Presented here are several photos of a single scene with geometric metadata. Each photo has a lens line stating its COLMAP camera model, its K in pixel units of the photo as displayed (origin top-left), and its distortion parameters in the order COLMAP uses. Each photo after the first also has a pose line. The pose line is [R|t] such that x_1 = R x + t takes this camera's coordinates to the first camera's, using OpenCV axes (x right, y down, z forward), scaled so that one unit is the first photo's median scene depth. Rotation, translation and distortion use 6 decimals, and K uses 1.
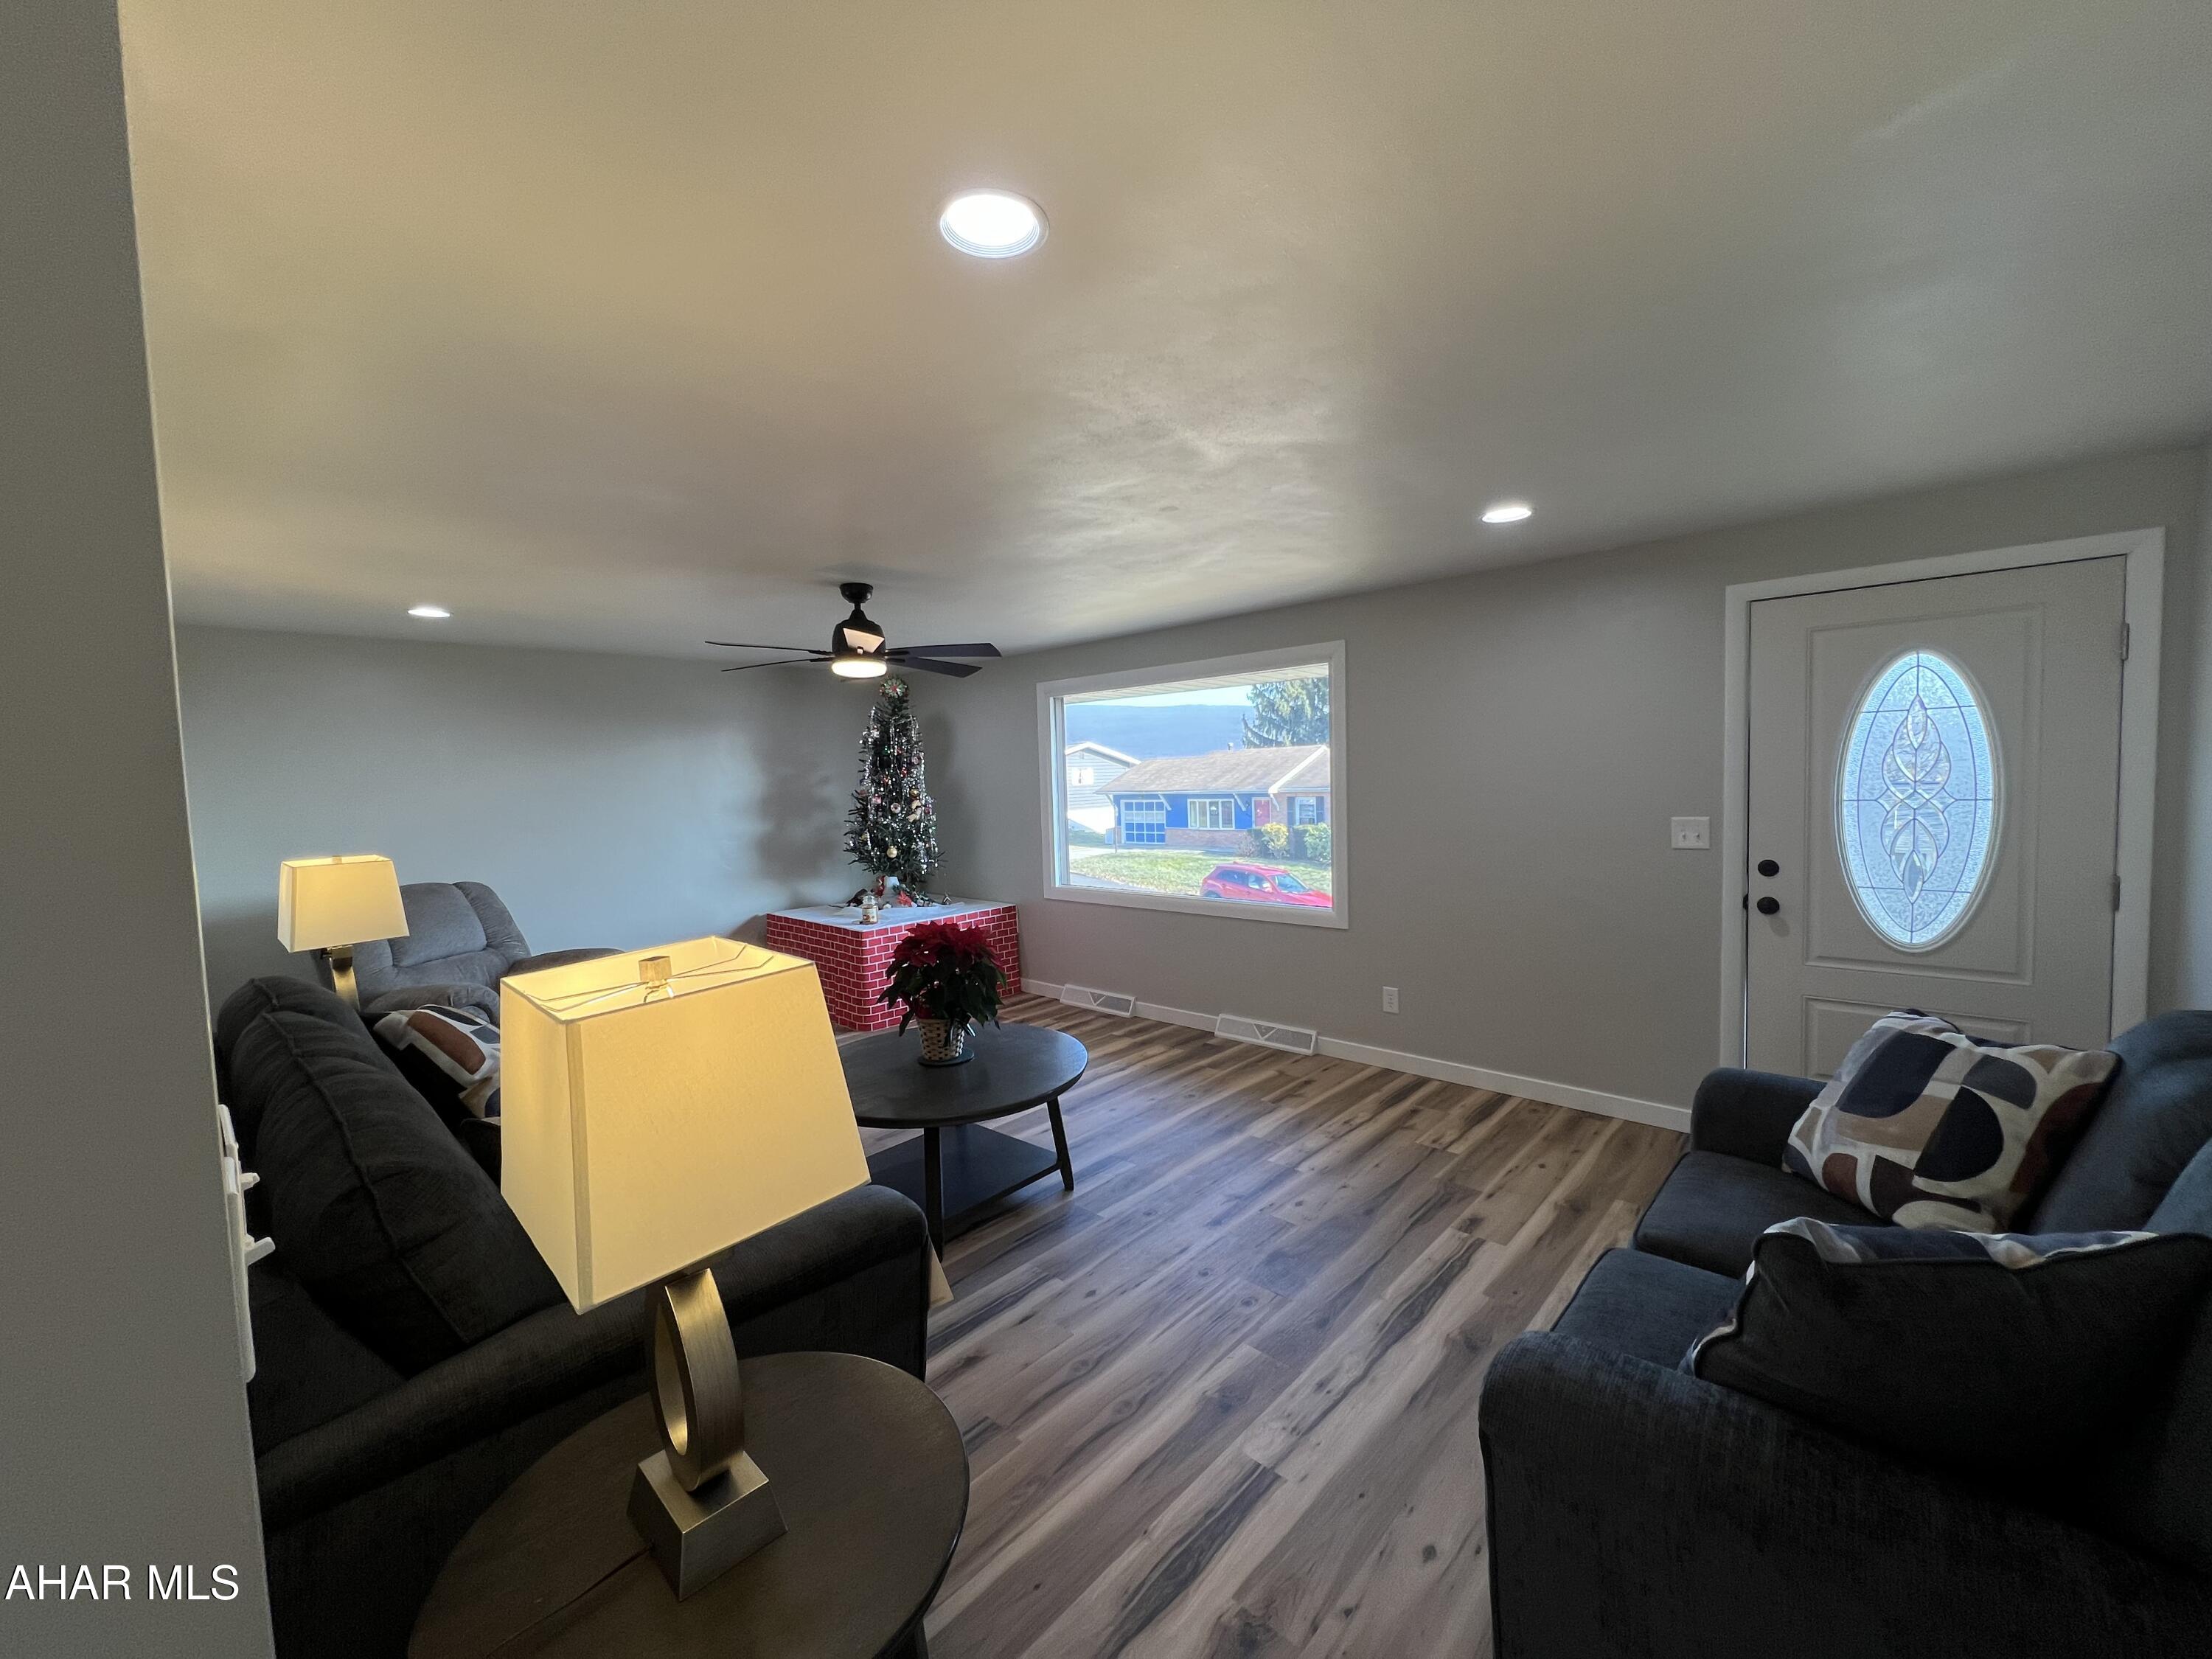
lens RADIAL K [[882.1, 0, 1102.5], [0, 882.1, 826.3], [0, 0, 1]] dist [-0.002154, 0.000288]
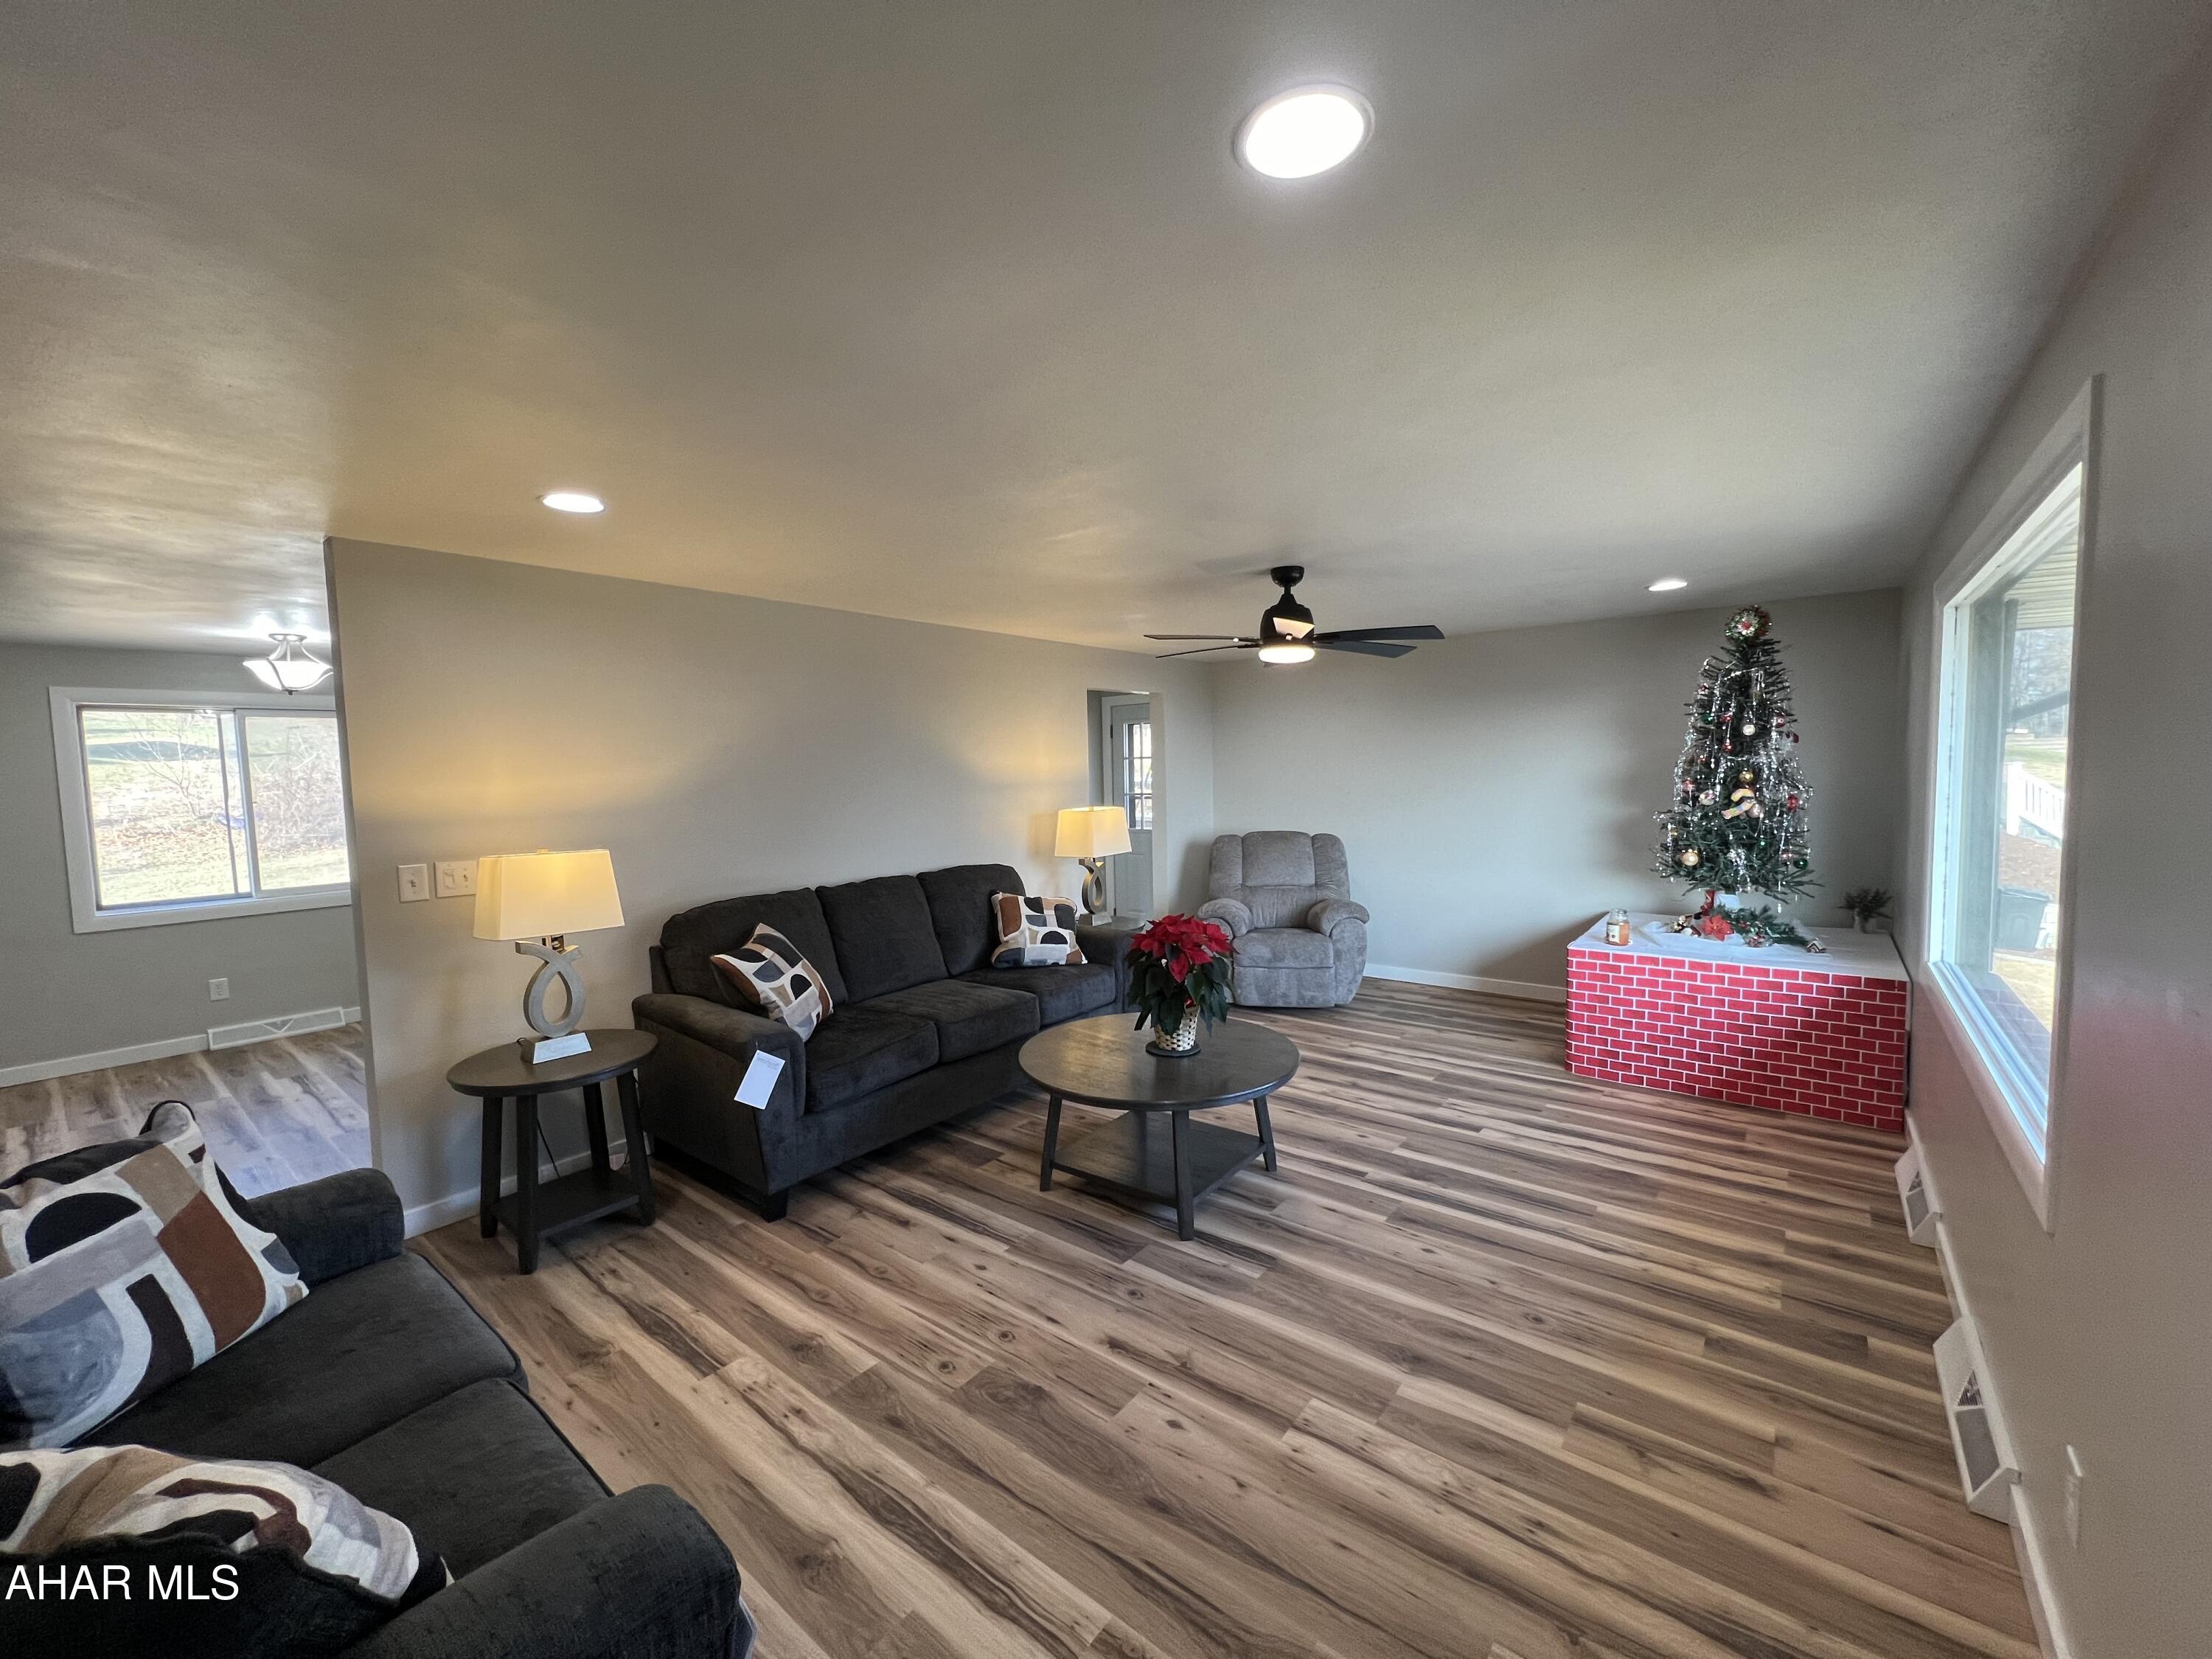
lens RADIAL K [[882.1, 0, 1102.5], [0, 882.1, 826.3], [0, 0, 1]] dist [-0.002154, 0.000288]
pose [[0.079072, 0.094733, -0.992357, 0.752000], [-0.037700, 0.995046, 0.091986, -0.077341], [0.996156, 0.030139, 0.082251, 0.780814]]
